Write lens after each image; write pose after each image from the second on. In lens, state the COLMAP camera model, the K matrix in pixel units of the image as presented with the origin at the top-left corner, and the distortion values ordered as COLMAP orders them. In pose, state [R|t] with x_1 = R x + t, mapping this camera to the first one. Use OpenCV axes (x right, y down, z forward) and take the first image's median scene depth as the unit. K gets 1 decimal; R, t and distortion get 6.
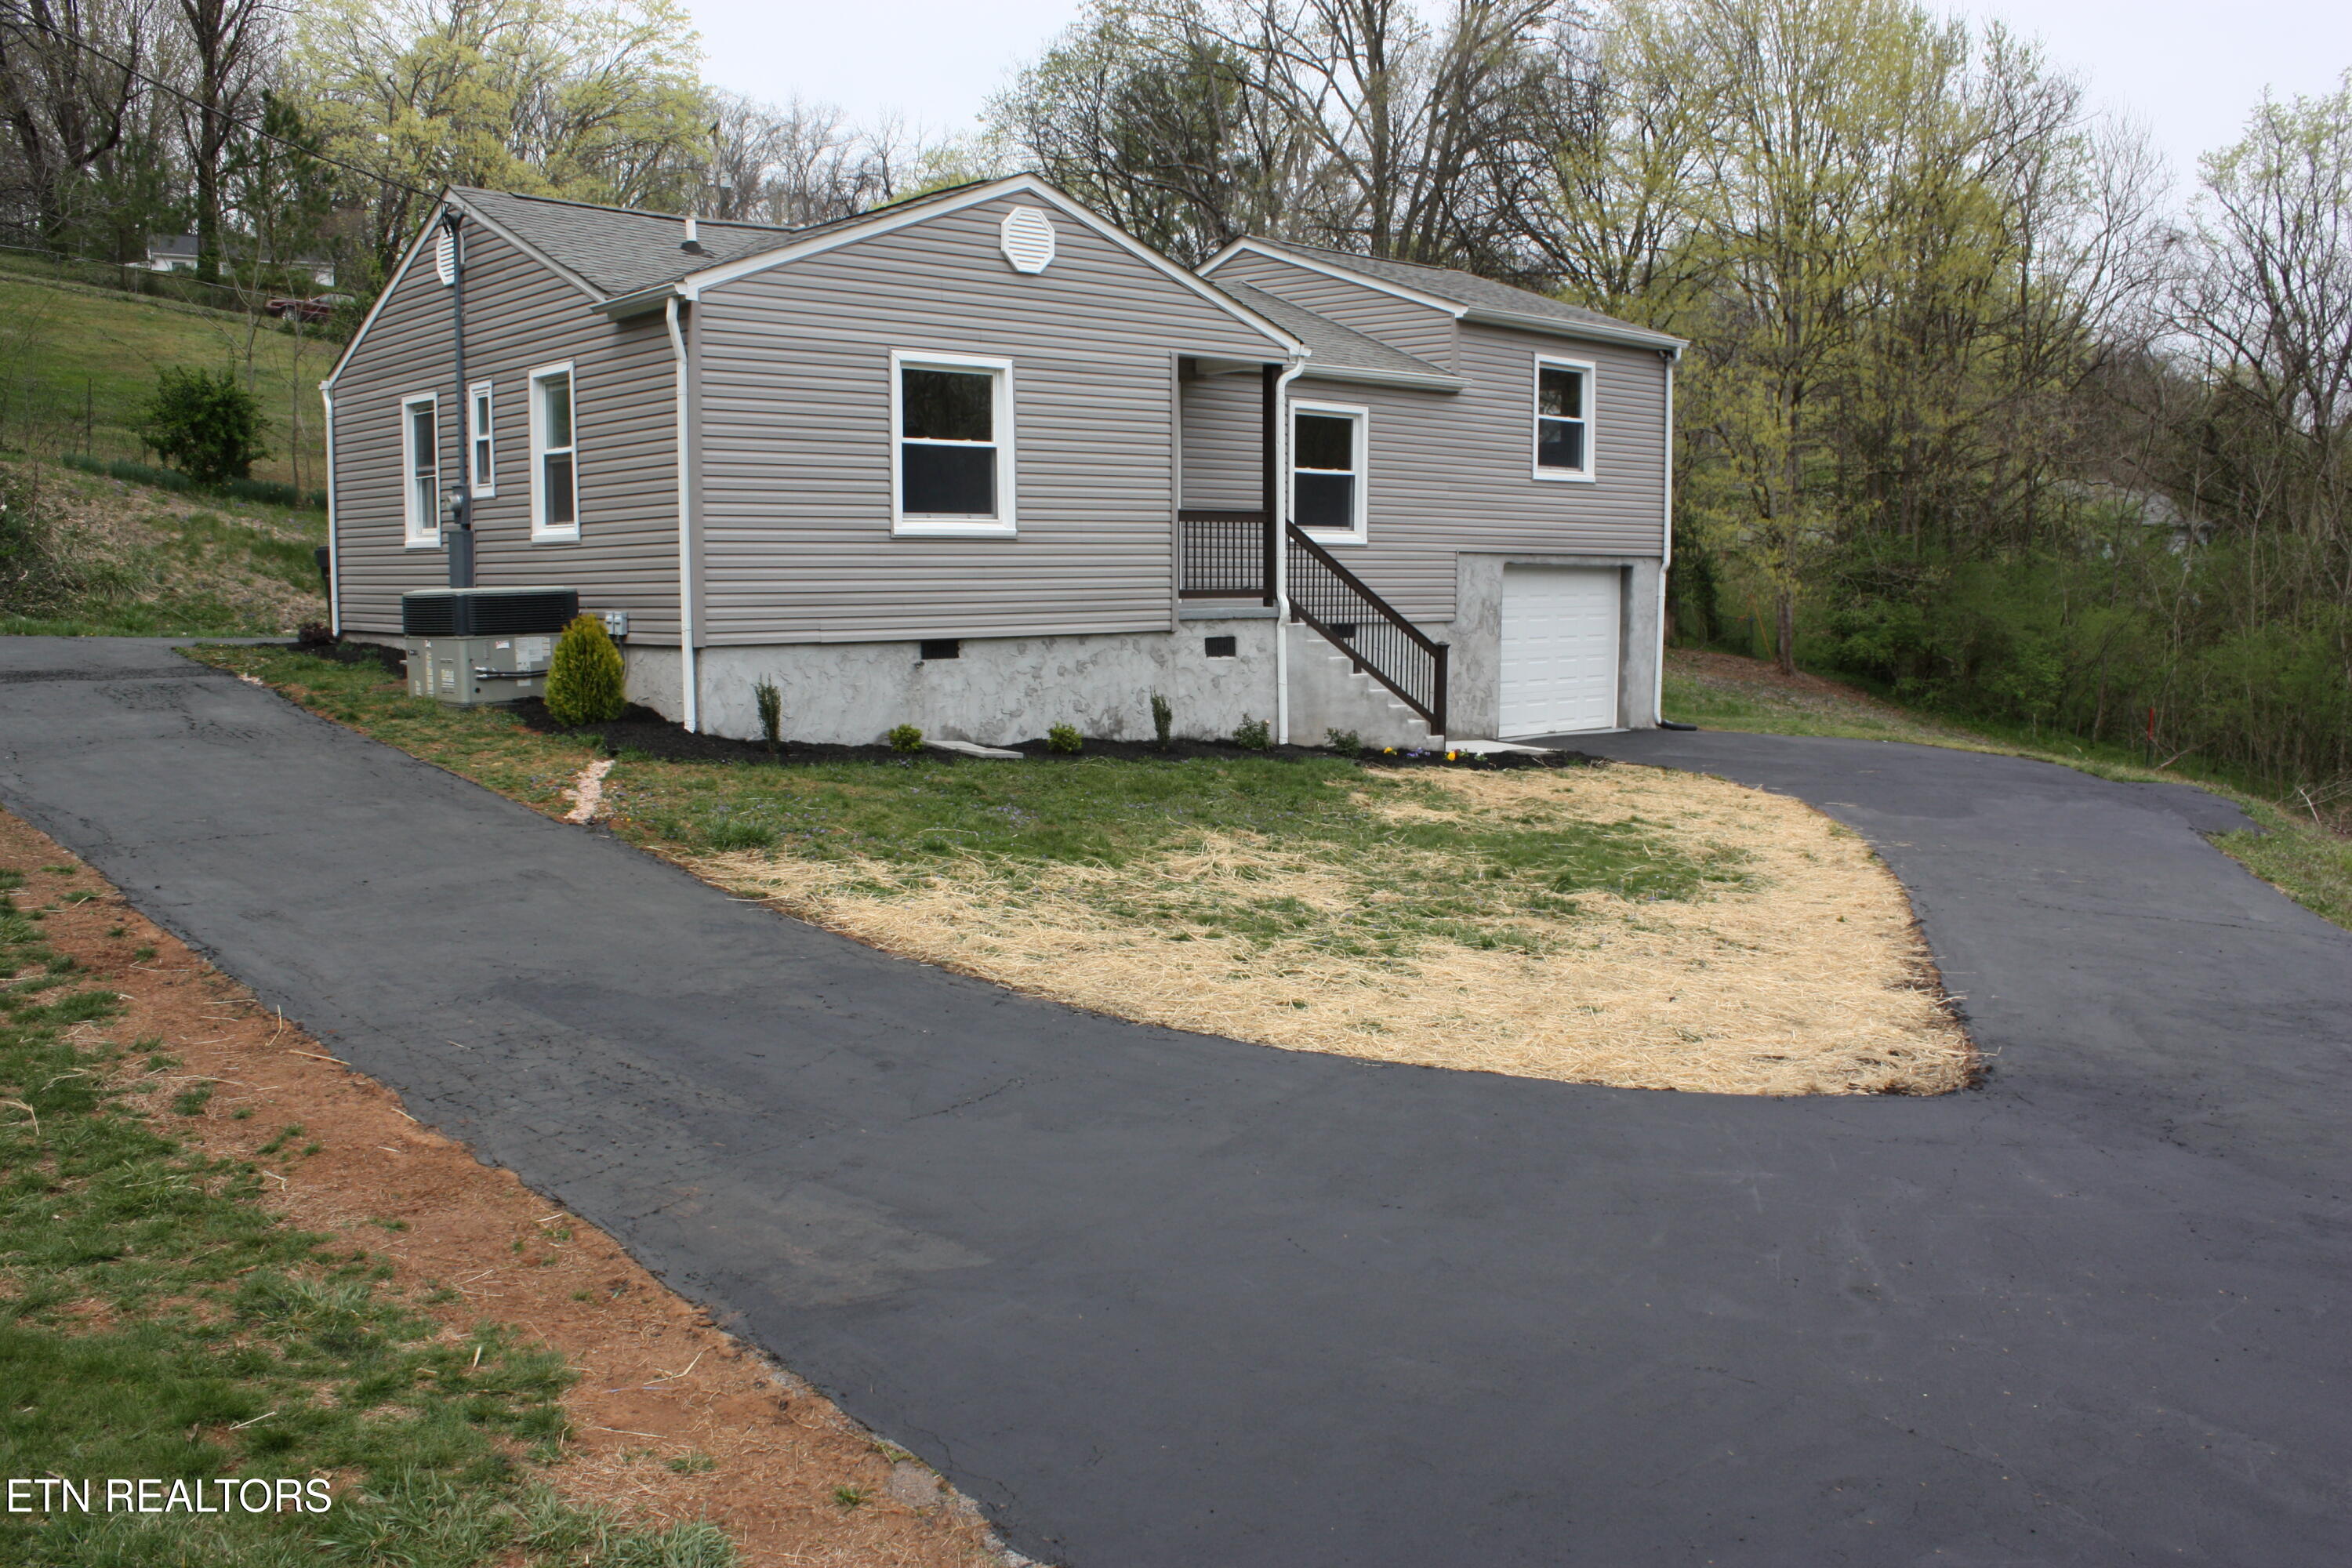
lens RADIAL K [[1972.6, 0, 1176.5], [0, 1972.6, 787.1], [0, 0, 1]] dist [-0.165183, 0.132050]
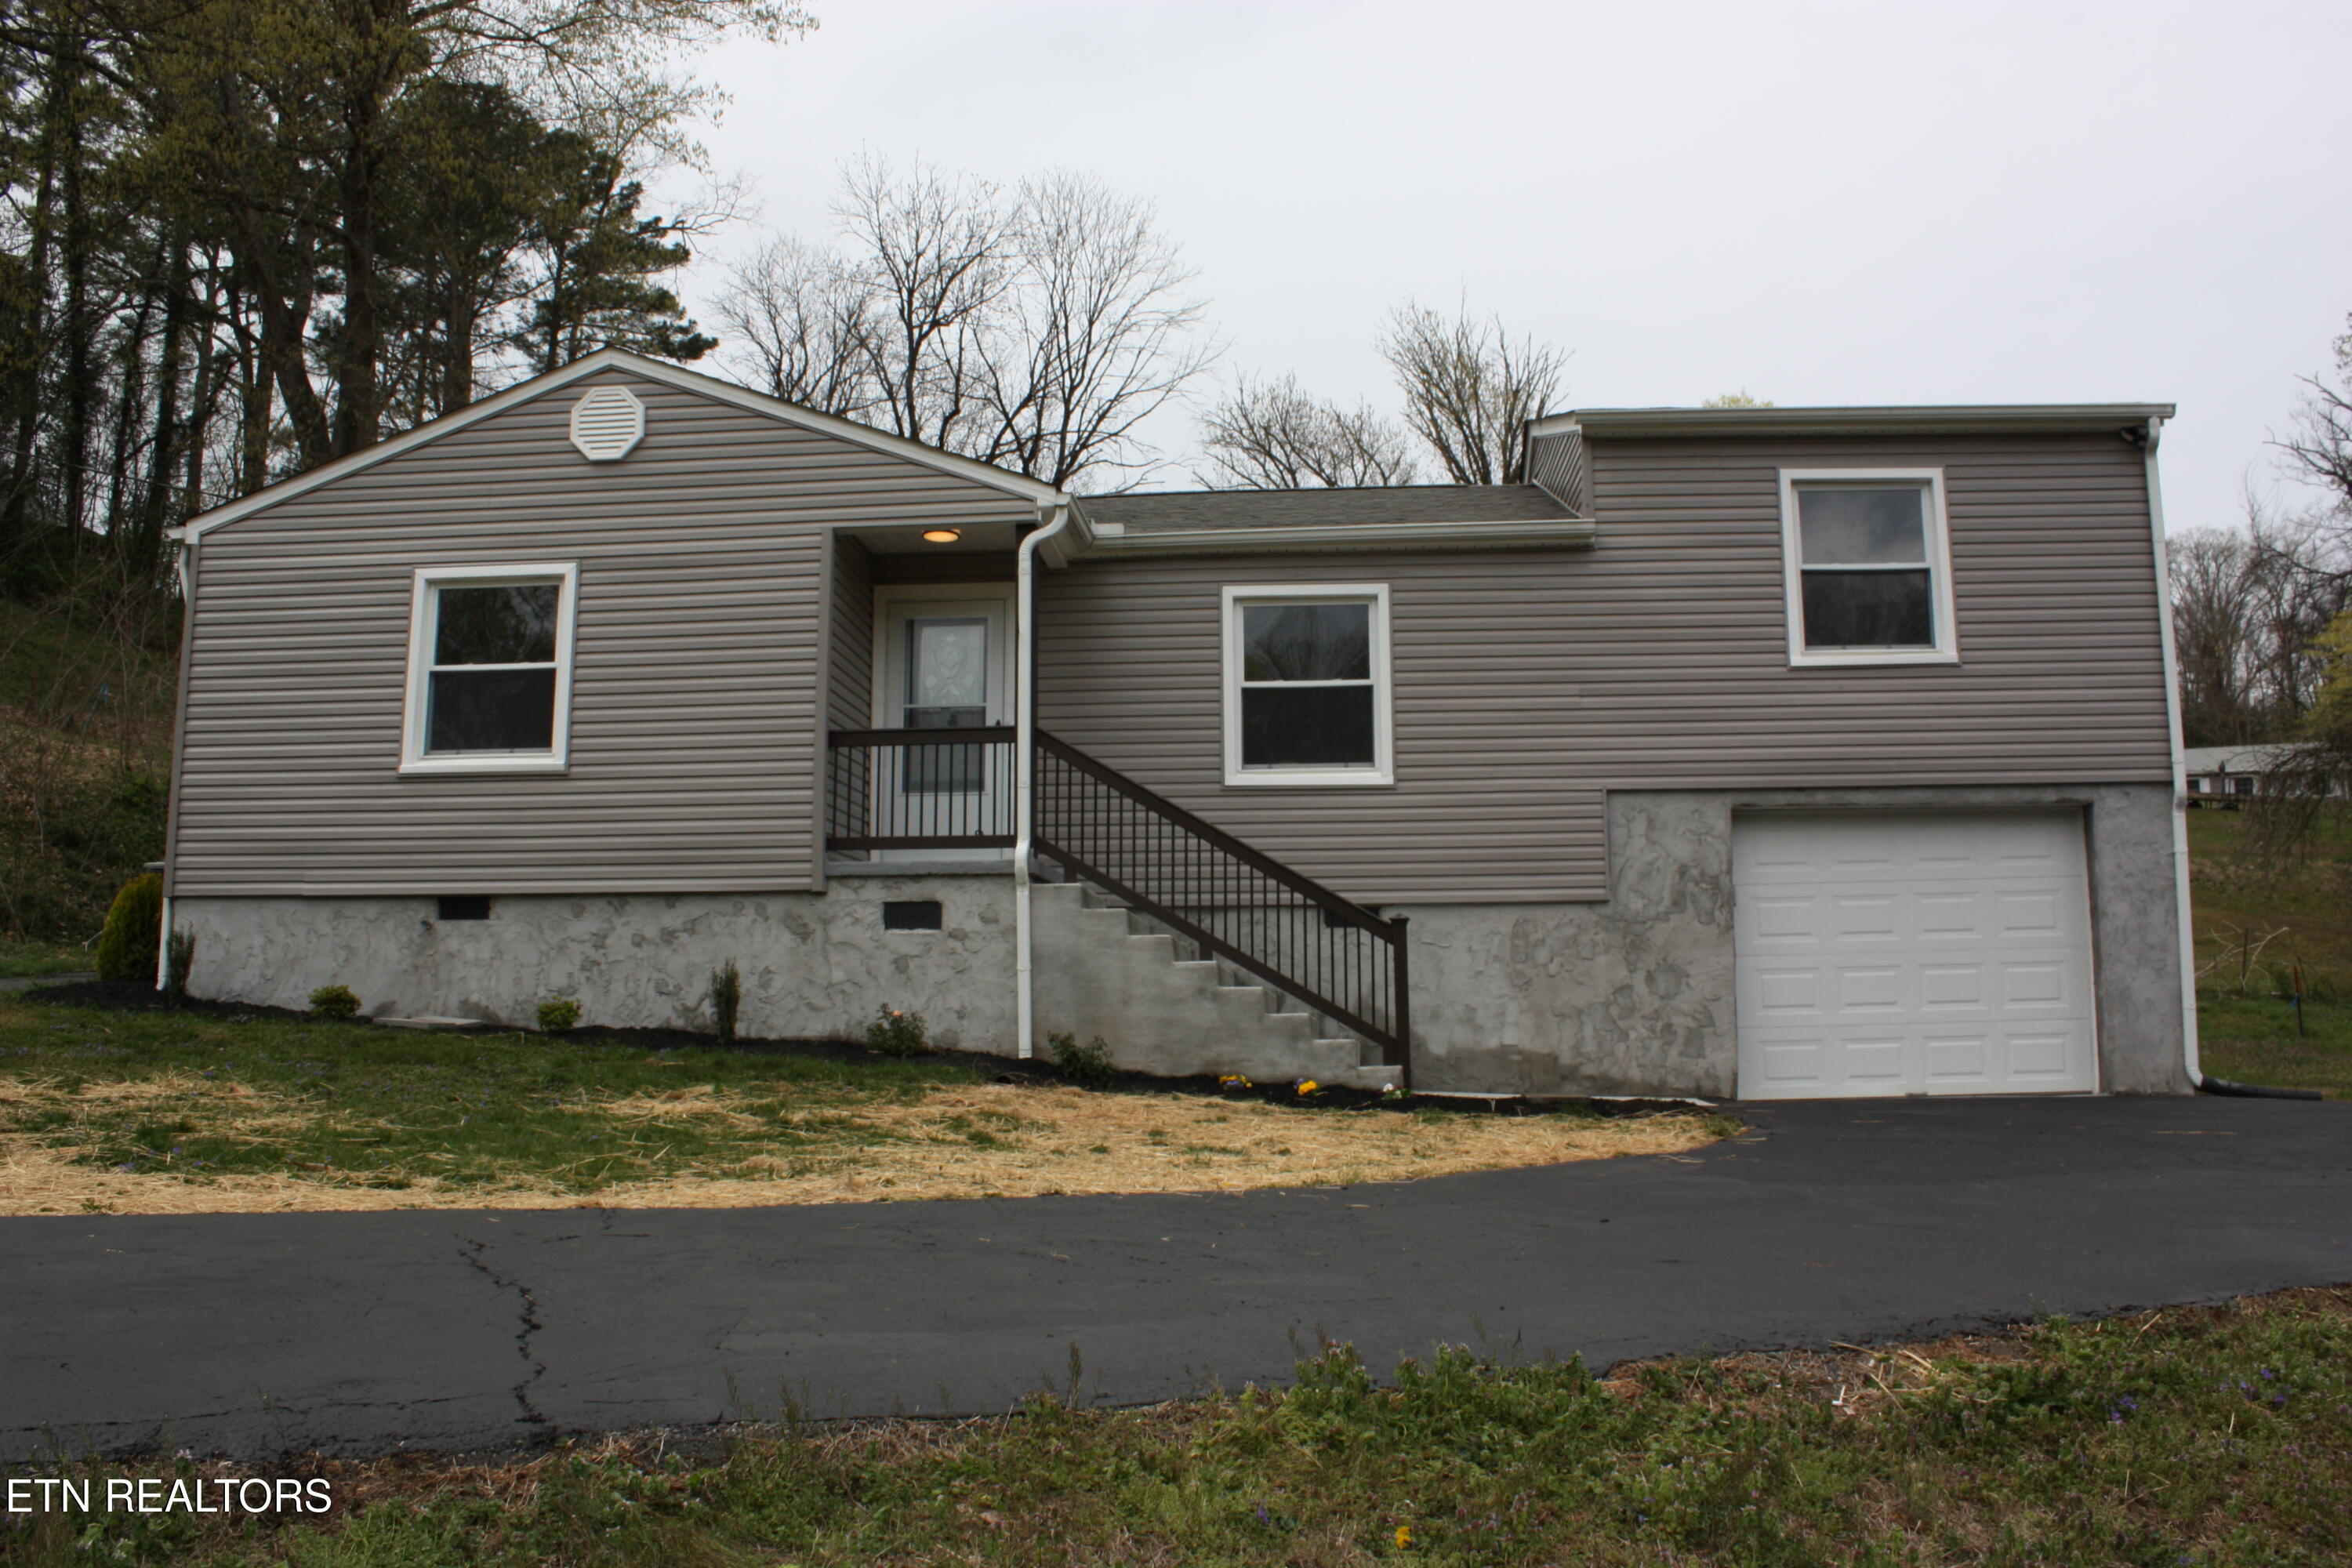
lens RADIAL K [[1972.6, 0, 1179.9], [0, 1972.6, 773.3], [0, 0, 1]] dist [-0.165183, 0.132050]
pose [[0.686487, -0.114258, -0.718109, 0.645183], [-0.074960, 0.971196, -0.226186, 0.034842], [0.723268, 0.209103, 0.658148, 0.628595]]
